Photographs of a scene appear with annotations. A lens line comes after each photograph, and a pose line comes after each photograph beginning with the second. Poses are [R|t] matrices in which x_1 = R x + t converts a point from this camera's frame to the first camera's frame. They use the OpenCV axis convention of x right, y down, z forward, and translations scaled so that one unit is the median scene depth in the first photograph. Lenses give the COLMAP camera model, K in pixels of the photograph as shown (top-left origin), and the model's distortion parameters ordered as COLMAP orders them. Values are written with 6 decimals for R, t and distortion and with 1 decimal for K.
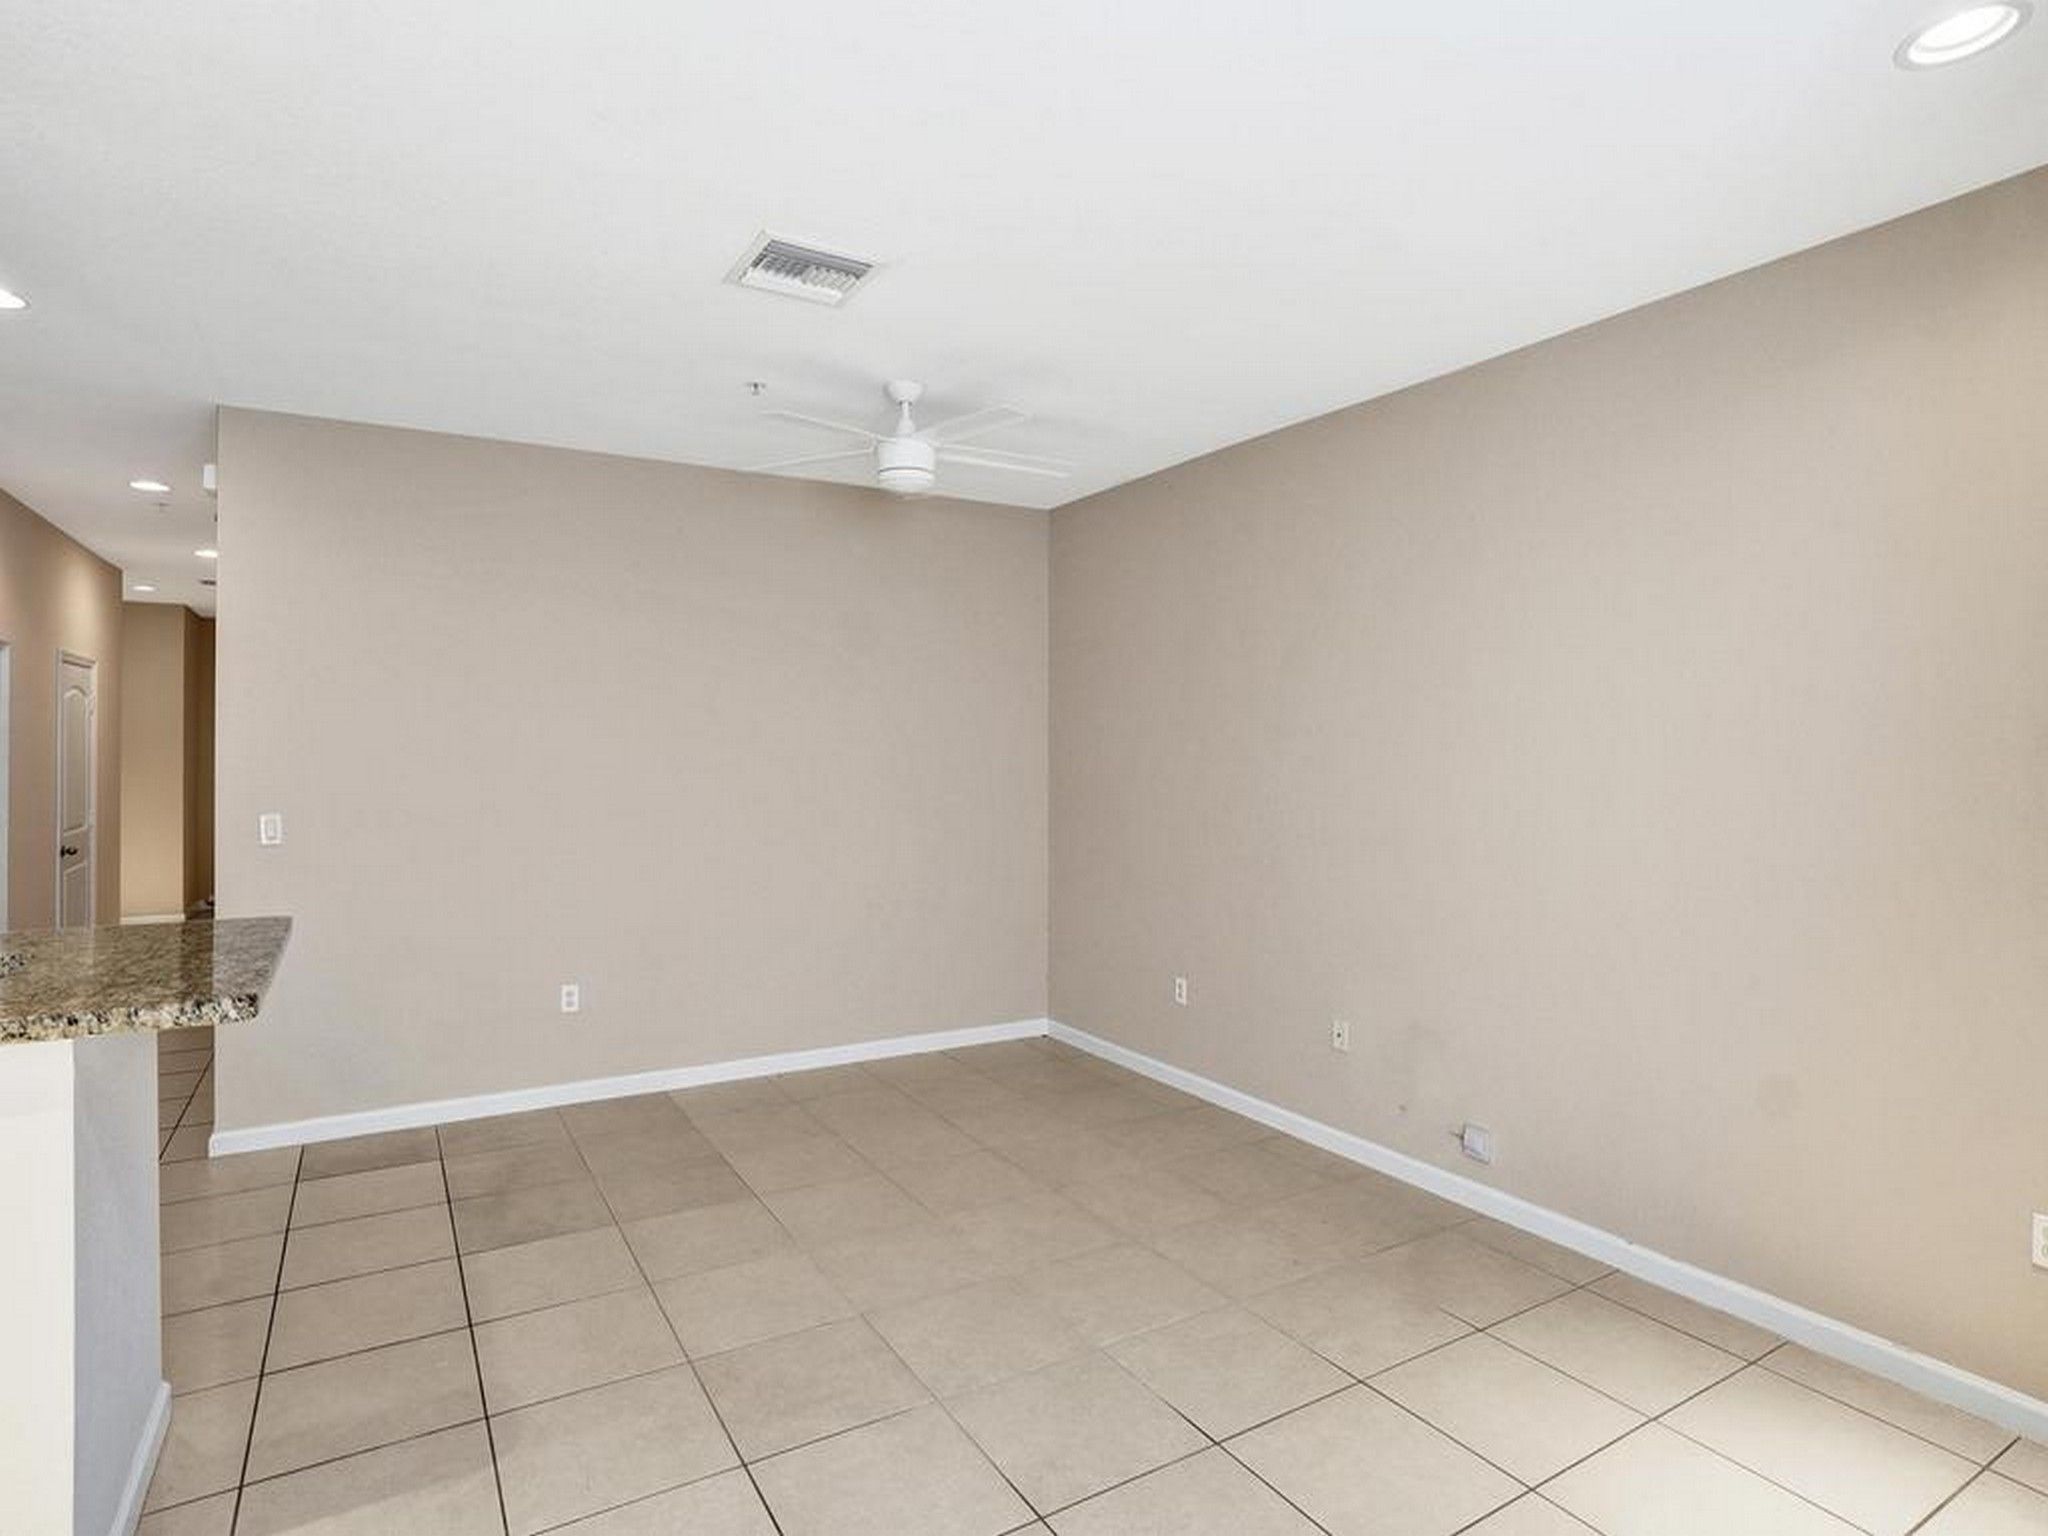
lens RADIAL K [[1098.8, 0, 1014.6], [0, 1098.8, 752.1], [0, 0, 1]] dist [-0.060035, 0.026550]
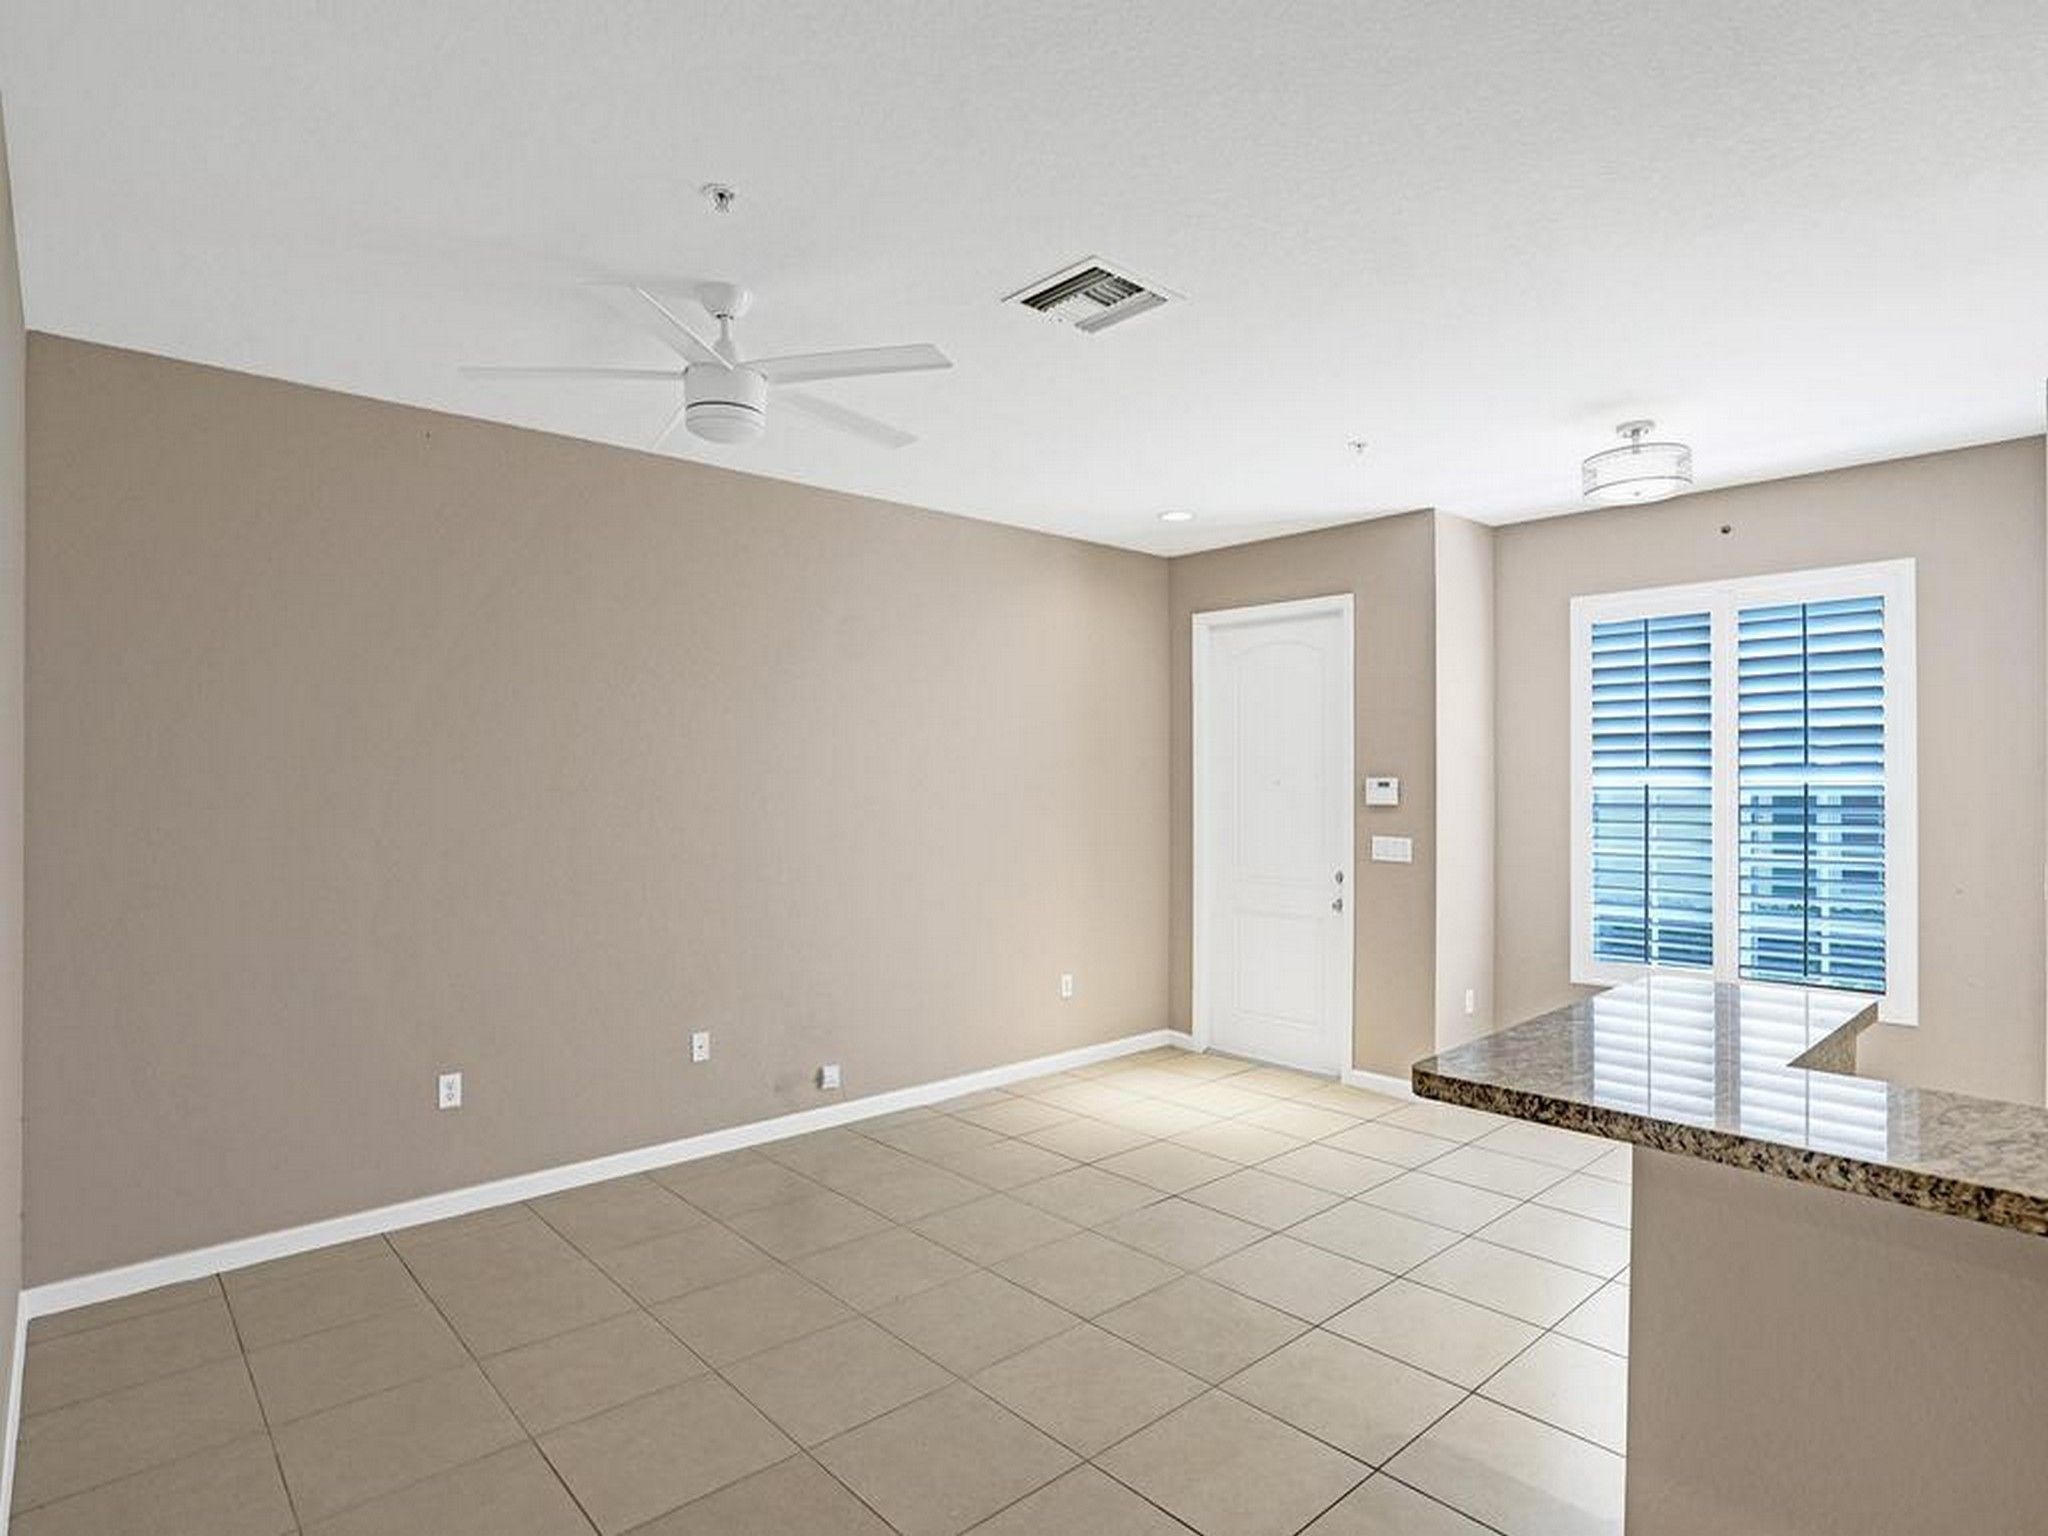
lens RADIAL K [[1098.8, 0, 1014.6], [0, 1098.8, 752.1], [0, 0, 1]] dist [-0.060035, 0.026550]
pose [[-0.180298, 0.013396, 0.983521, -0.987585], [0.001446, 0.999910, -0.013354, -0.025501], [-0.983611, -0.000985, -0.180301, 1.048758]]
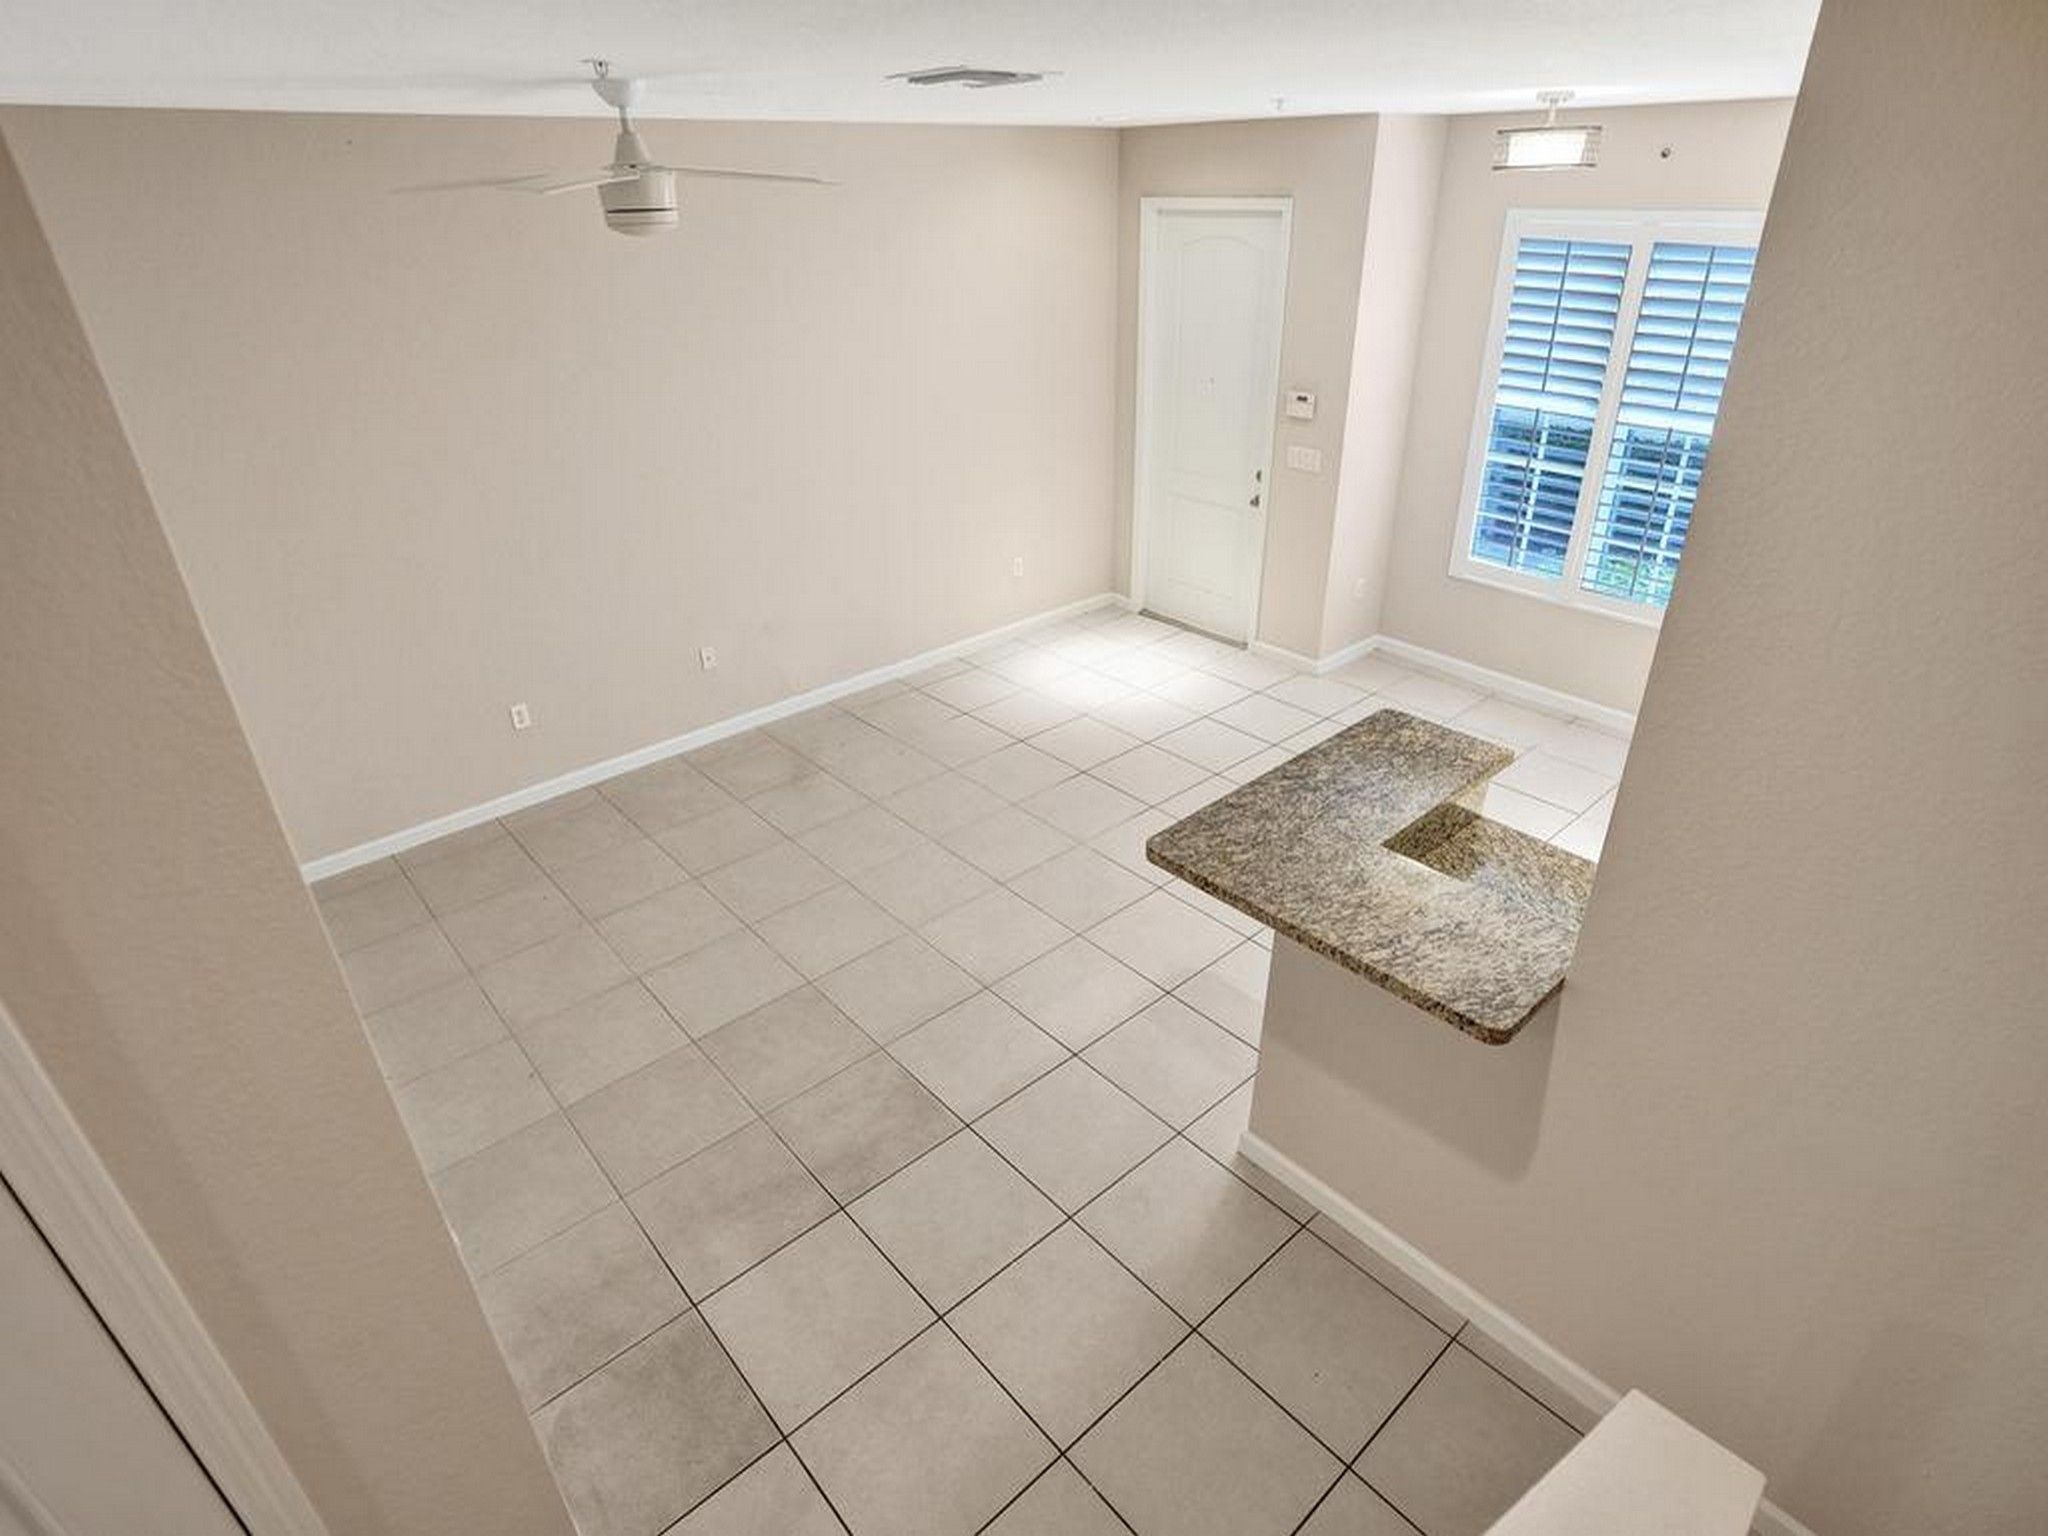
lens RADIAL K [[1098.8, 0, 1014.6], [0, 1098.8, 752.1], [0, 0, 1]] dist [-0.060035, 0.026550]
pose [[-0.177305, -0.463868, 0.867980, -1.172399], [0.025333, 0.879510, 0.475205, -0.316743], [-0.983830, 0.106244, -0.144190, 0.988076]]
